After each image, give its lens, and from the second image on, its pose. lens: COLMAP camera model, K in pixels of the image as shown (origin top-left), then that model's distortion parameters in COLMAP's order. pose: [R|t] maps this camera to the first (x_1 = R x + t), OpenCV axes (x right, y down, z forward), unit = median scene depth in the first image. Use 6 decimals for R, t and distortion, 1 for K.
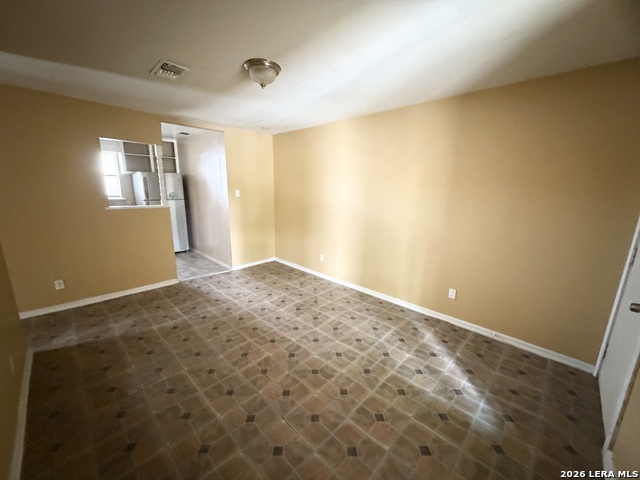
lens RADIAL K [[255.4, 0, 320.7], [0, 255.4, 241.4], [0, 0, 1]] dist [-0.002351, -0.000069]
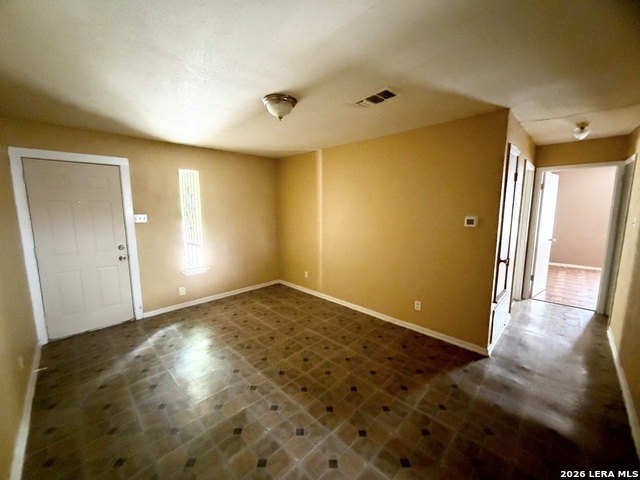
lens RADIAL K [[255.4, 0, 318.4], [0, 255.4, 243.0], [0, 0, 1]] dist [-0.002351, -0.000069]
pose [[-0.999721, -0.017231, 0.016156, -0.328876], [-0.010564, 0.937944, 0.346626, -0.387657], [-0.021126, 0.346359, -0.937864, 1.704615]]
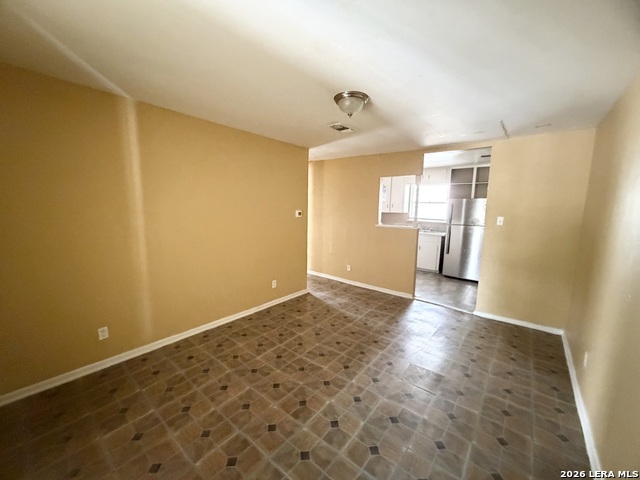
lens RADIAL K [[255.4, 0, 317.9], [0, 255.4, 242.5], [0, 0, 1]] dist [-0.002351, -0.000069]
pose [[0.080481, 0.127717, -0.988540, 0.690540], [-0.226986, 0.968048, 0.106589, -0.143024], [0.970567, 0.215807, 0.106899, 0.685800]]
